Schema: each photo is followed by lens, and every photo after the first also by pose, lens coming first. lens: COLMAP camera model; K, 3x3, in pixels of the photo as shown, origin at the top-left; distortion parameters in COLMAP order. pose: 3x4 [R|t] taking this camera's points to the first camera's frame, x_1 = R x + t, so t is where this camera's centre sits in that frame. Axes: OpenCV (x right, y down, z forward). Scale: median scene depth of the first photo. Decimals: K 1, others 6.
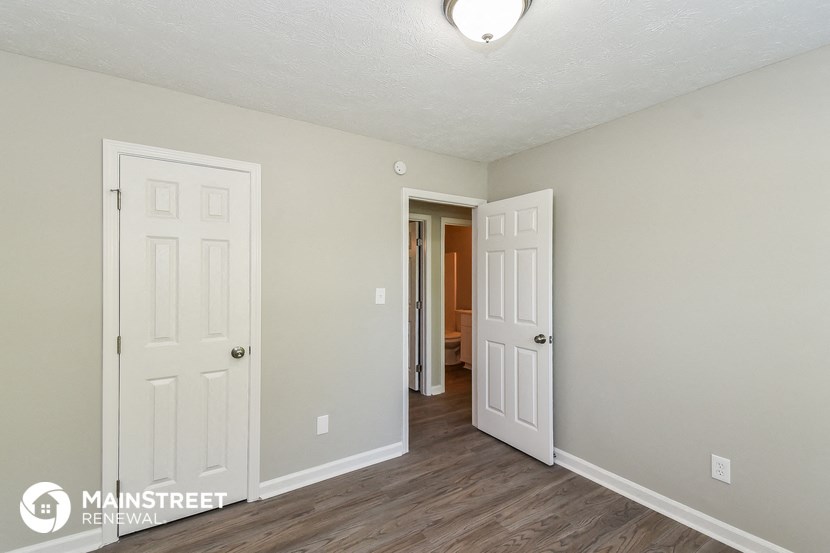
lens RADIAL K [[383.5, 0, 415.0], [0, 383.5, 276.5], [0, 0, 1]] dist [0.002774, -0.000092]
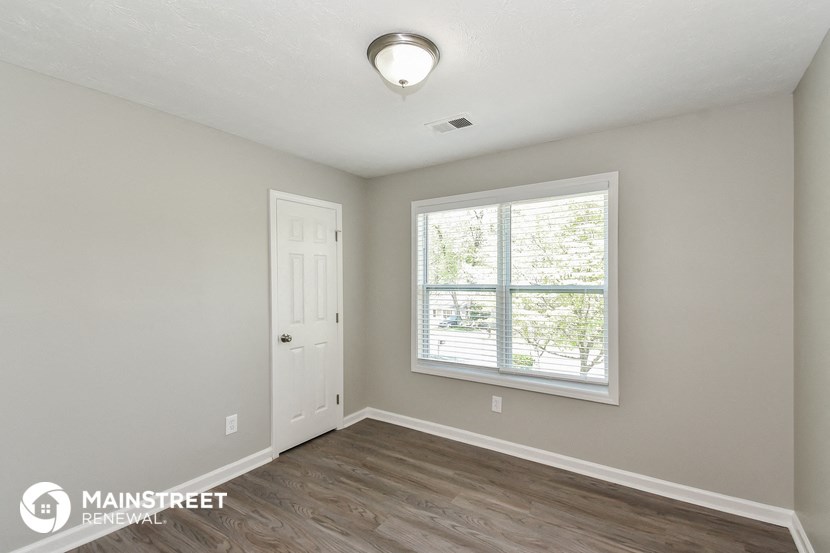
lens RADIAL K [[383.5, 0, 415.0], [0, 383.5, 276.5], [0, 0, 1]] dist [0.002774, -0.000092]
pose [[0.933647, 0.001362, 0.358192, -0.517609], [-0.001946, 0.999997, 0.001269, -0.012583], [-0.358189, -0.001882, 0.933647, -0.380978]]
